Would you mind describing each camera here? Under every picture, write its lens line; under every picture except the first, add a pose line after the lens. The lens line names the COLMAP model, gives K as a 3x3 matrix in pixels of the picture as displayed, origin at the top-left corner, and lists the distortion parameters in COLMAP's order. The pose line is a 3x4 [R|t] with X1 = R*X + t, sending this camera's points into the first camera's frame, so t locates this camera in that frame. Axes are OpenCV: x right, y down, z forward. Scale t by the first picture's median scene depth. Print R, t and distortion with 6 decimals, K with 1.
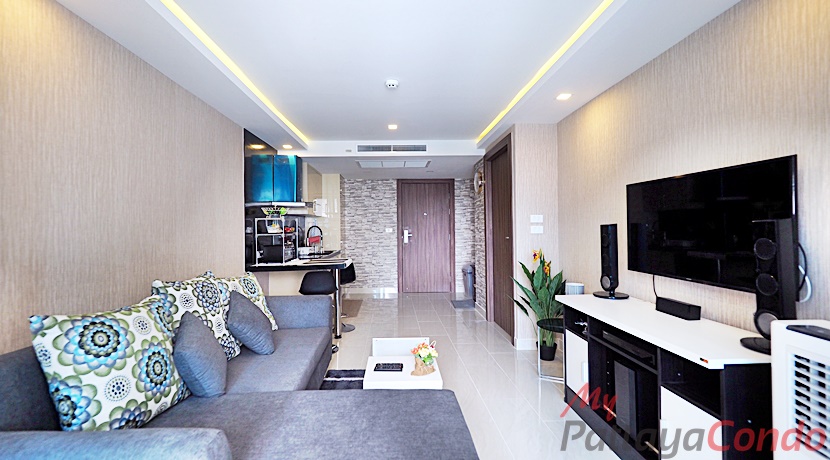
lens RADIAL K [[356.5, 0, 391.2], [0, 356.5, 231.8], [0, 0, 1]] dist [-0.011925, -0.000225]
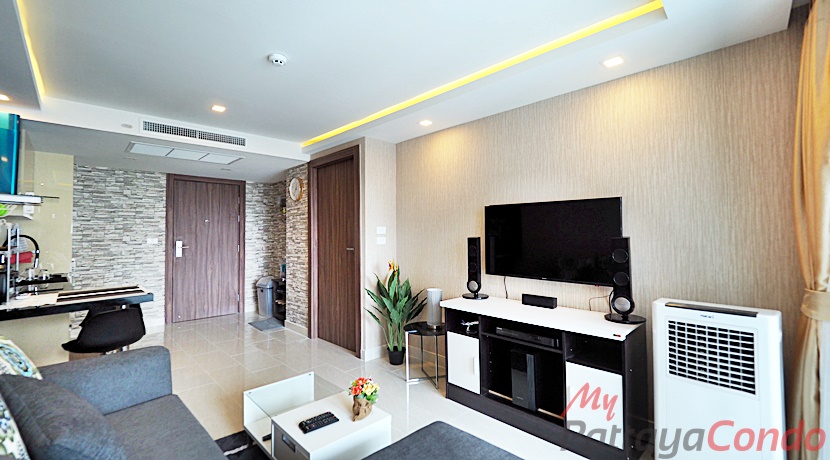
lens RADIAL K [[359.6, 0, 404.6], [0, 359.6, 225.4], [0, 0, 1]] dist [-0.000970, -0.000276]
pose [[0.722330, 0.022358, 0.691187, -0.267089], [0.005002, 0.999282, -0.037552, -0.010940], [-0.691530, 0.030582, 0.721700, 0.184204]]
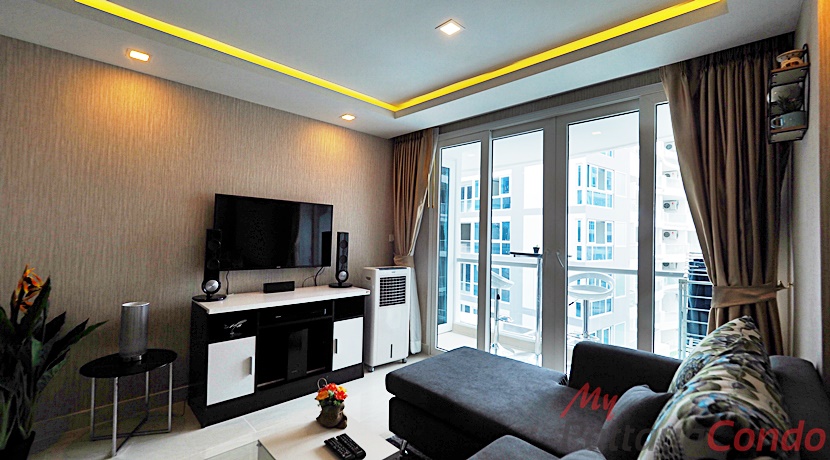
lens RADIAL K [[359.6, 0, 404.6], [0, 359.6, 225.4], [0, 0, 1]] dist [-0.000970, -0.000276]
pose [[-0.709430, 0.015528, 0.704605, -0.346571], [-0.007531, 0.999533, -0.029610, -0.003289], [-0.704736, -0.026313, -0.708982, 0.889711]]
